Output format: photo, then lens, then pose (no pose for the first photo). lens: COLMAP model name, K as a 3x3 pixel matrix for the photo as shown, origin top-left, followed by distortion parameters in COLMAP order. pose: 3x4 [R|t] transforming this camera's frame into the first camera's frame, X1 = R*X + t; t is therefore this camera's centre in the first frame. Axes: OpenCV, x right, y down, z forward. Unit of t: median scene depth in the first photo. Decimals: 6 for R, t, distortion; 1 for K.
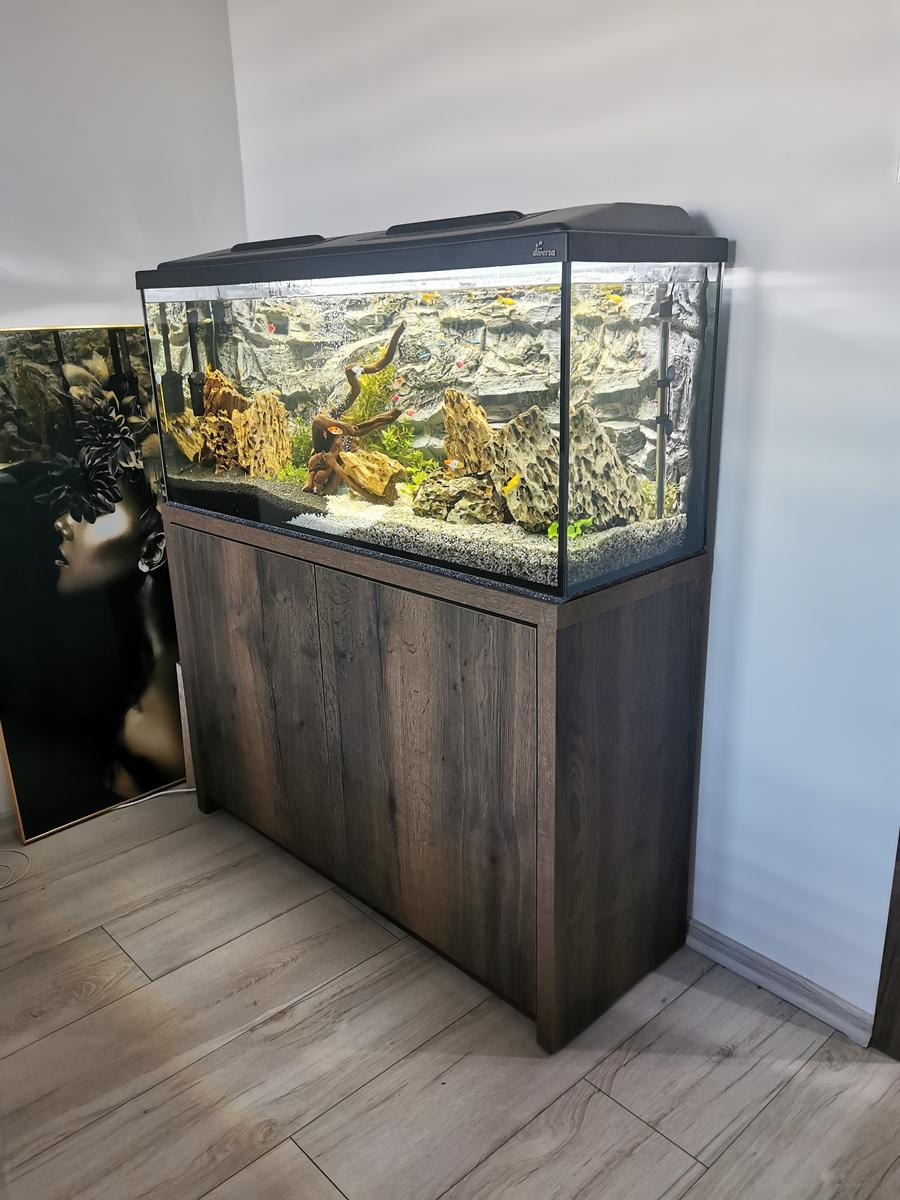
lens RADIAL K [[939.9, 0, 449.6], [0, 939.9, 606.8], [0, 0, 1]] dist [0.034794, -0.065645]
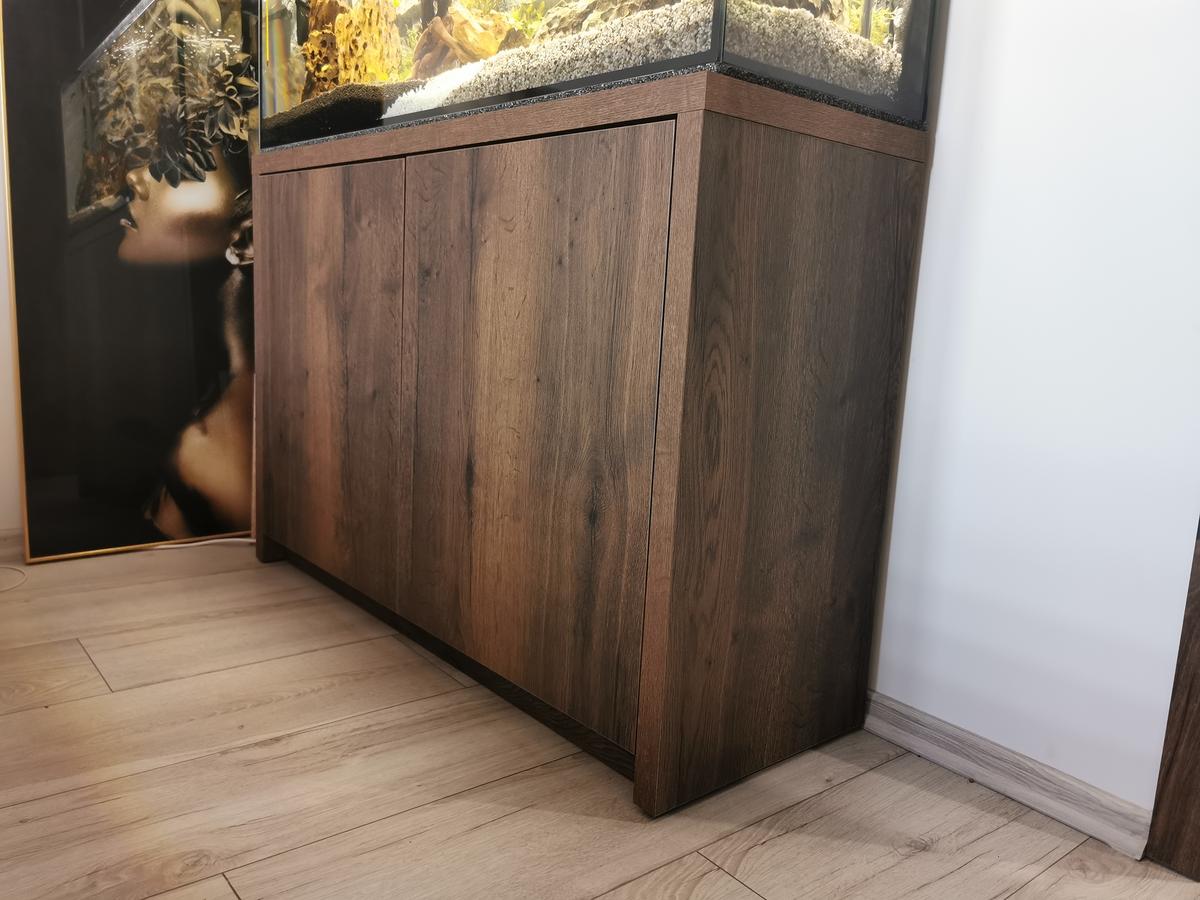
lens RADIAL K [[939.9, 0, 601.7], [0, 939.9, 448.8], [0, 0, 1]] dist [0.034794, -0.065645]
pose [[0.995038, 0.088542, -0.045391, 0.076535], [-0.094193, 0.985232, -0.142990, 0.304060], [0.032060, 0.146556, 0.988683, 0.297627]]
